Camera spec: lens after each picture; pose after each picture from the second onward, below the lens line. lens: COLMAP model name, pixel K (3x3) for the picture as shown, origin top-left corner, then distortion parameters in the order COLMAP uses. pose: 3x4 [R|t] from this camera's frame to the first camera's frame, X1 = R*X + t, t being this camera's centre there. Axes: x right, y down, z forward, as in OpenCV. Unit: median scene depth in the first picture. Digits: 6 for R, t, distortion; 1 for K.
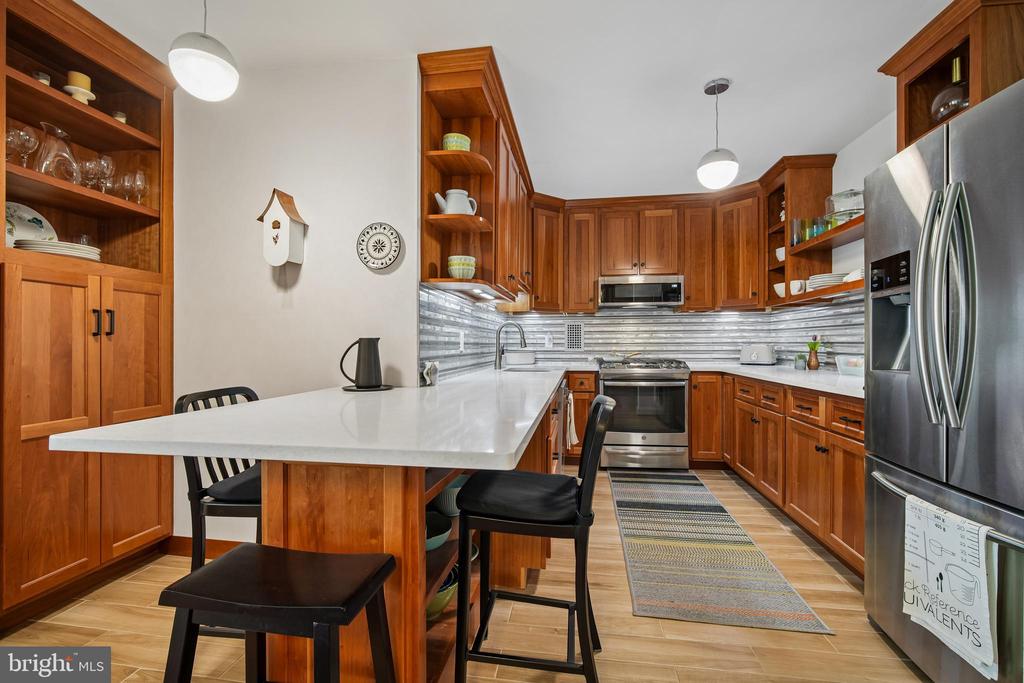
lens RADIAL K [[452.0, 0, 510.3], [0, 452.0, 348.4], [0, 0, 1]] dist [-0.015718, 0.002456]
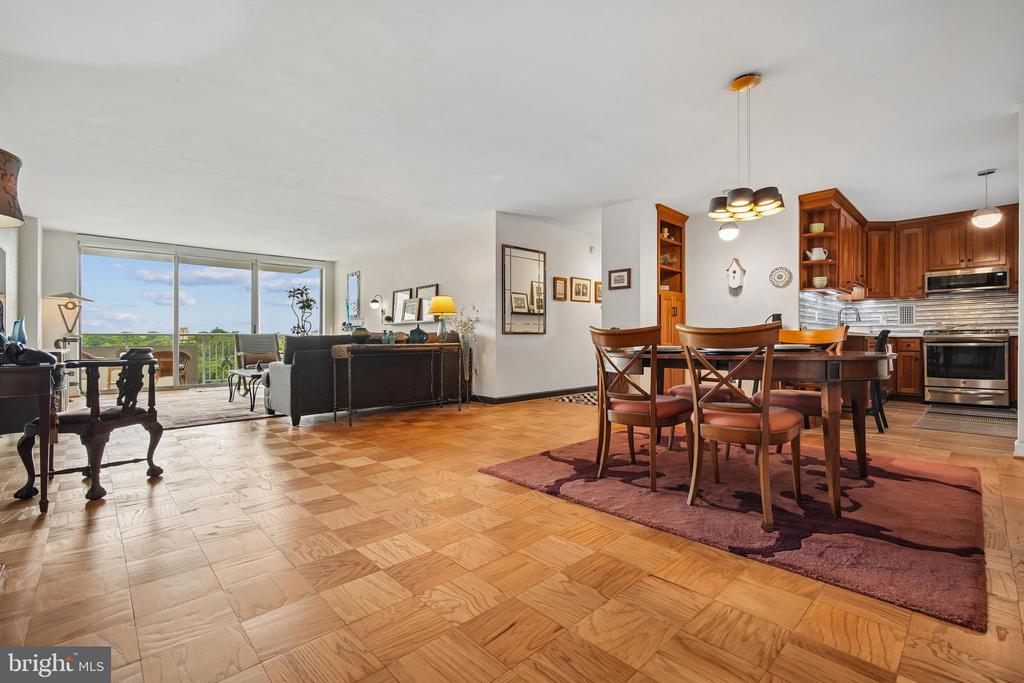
lens RADIAL K [[452.0, 0, 511.7], [0, 452.0, 338.5], [0, 0, 1]] dist [-0.015718, 0.002456]
pose [[0.789731, -0.002701, -0.613447, 0.033964], [-0.003562, 0.999953, -0.008989, 0.084969], [0.613443, 0.009284, 0.789684, -1.133862]]
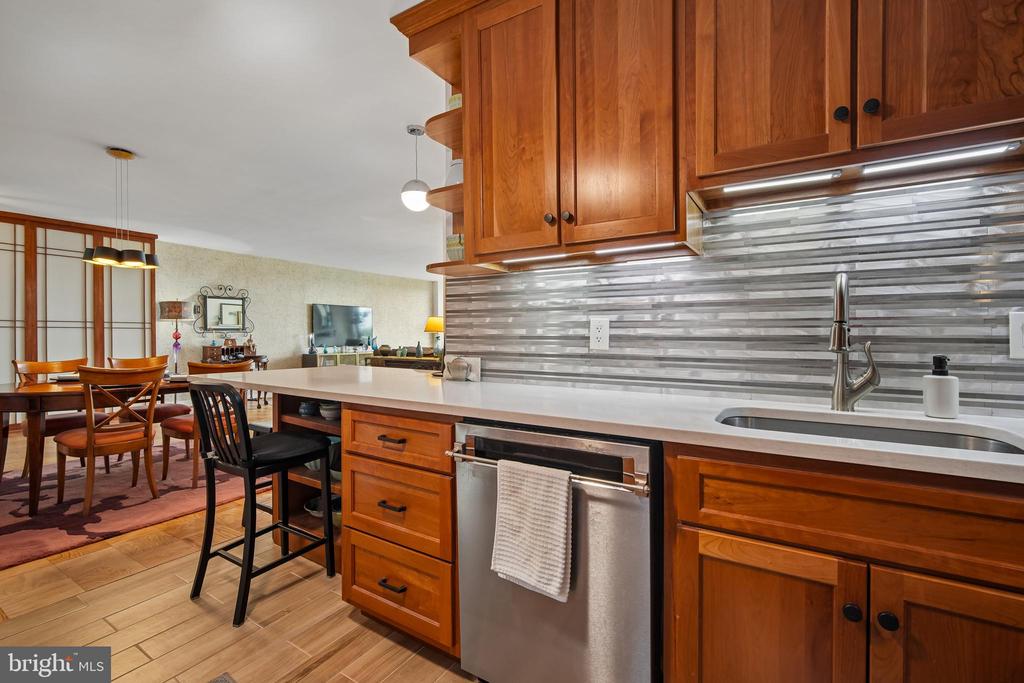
lens RADIAL K [[452.0, 0, 512.5], [0, 452.0, 340.9], [0, 0, 1]] dist [-0.015718, 0.002456]
pose [[0.398283, -0.008946, 0.917219, -0.753114], [0.016574, 0.999859, 0.002555, 0.019657], [-0.917113, 0.014184, 0.398375, -1.410866]]
